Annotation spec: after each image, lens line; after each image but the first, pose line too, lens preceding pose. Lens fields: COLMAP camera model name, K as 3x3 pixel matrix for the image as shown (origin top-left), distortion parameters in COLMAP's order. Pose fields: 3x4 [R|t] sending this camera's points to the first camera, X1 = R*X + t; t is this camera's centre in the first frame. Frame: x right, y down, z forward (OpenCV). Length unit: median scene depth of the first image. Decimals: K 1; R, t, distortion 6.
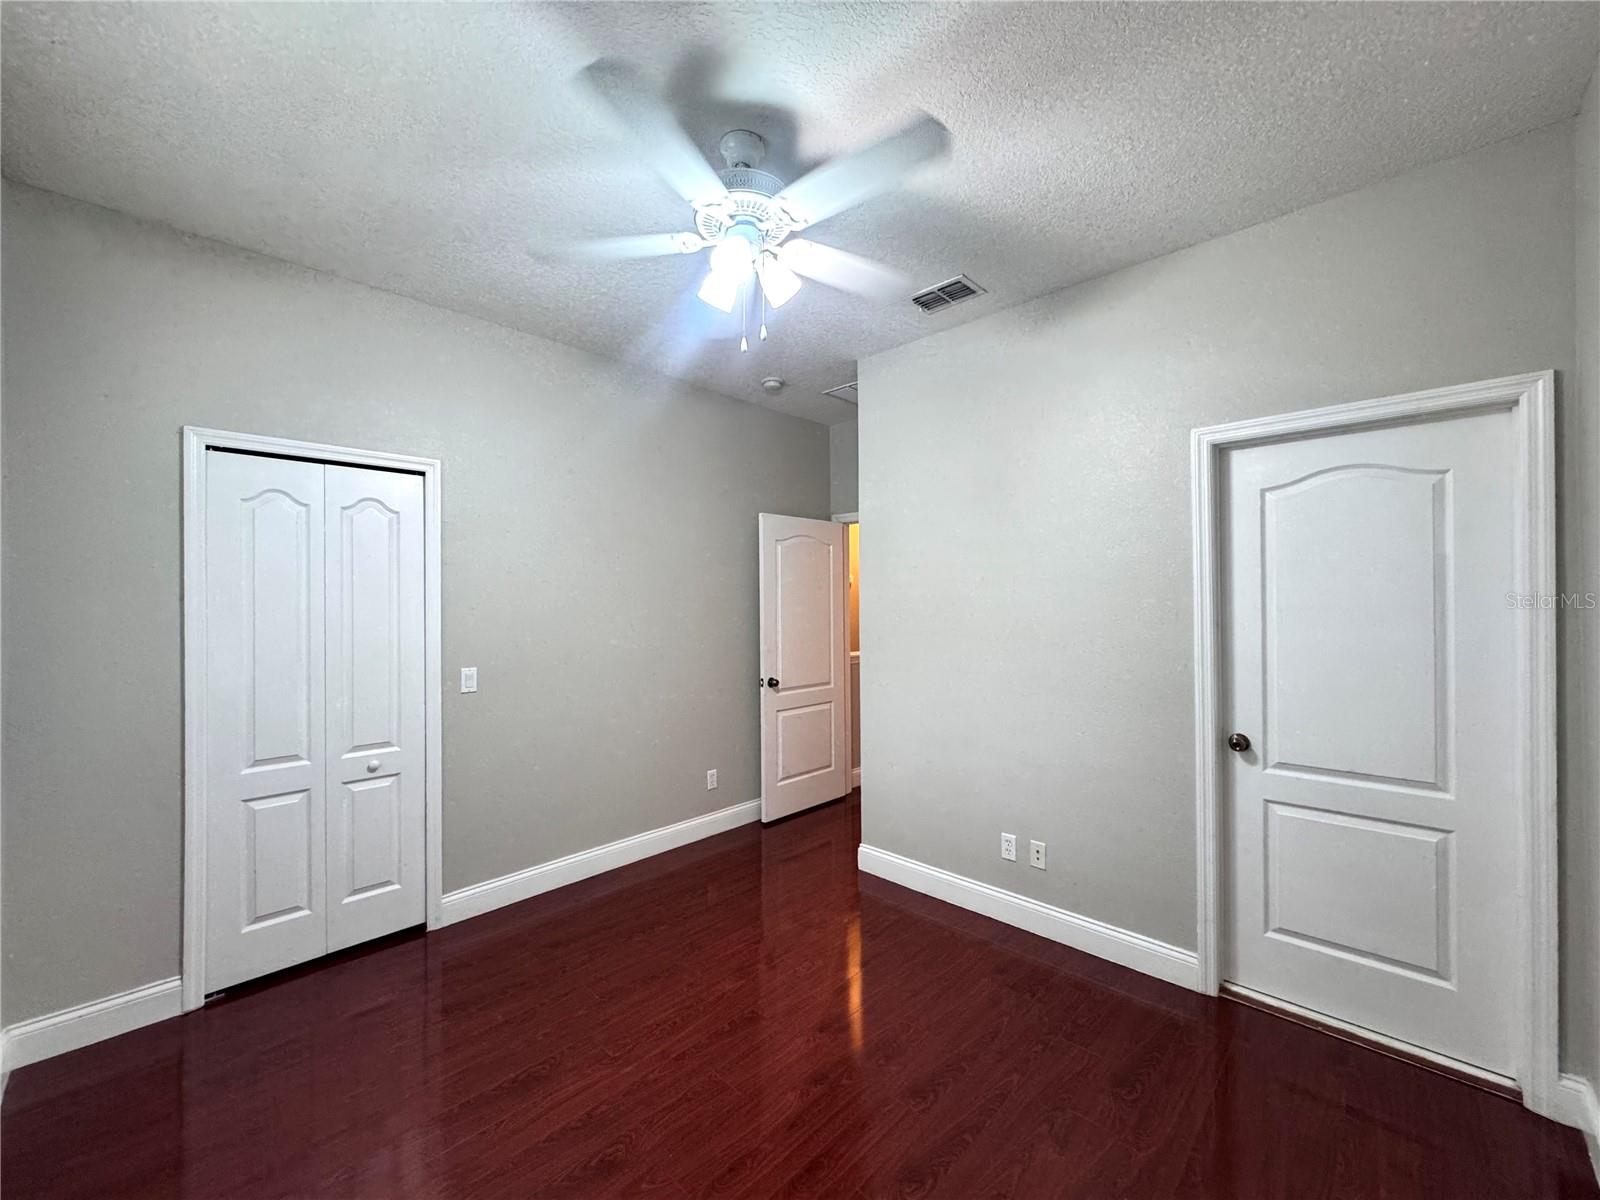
lens RADIAL K [[637.0, 0, 794.1], [0, 637.0, 604.1], [0, 0, 1]] dist [-0.004071, 0.000561]
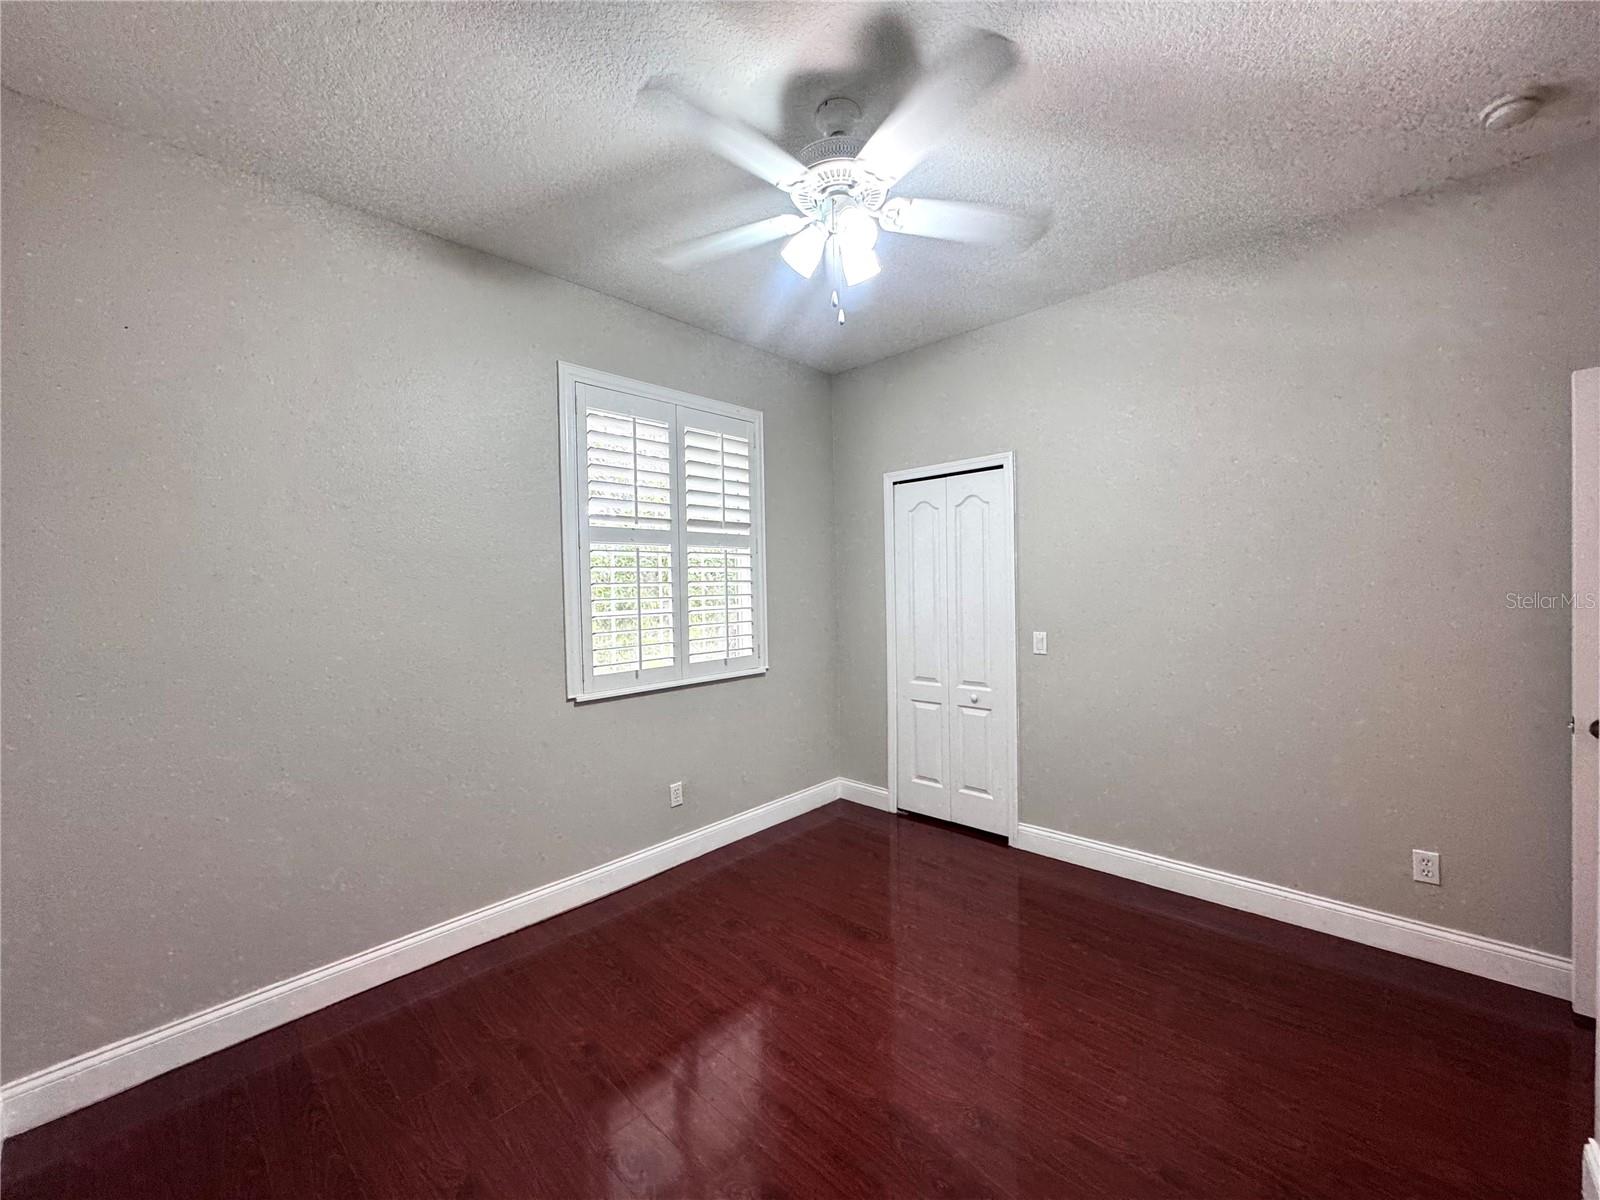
lens RADIAL K [[637.0, 0, 796.1], [0, 637.0, 595.5], [0, 0, 1]] dist [-0.004071, 0.000561]
pose [[0.007686, 0.028975, -0.999551, 0.655046], [0.026025, 0.999236, 0.029166, -0.007710], [0.999632, -0.026237, 0.006926, 0.630927]]
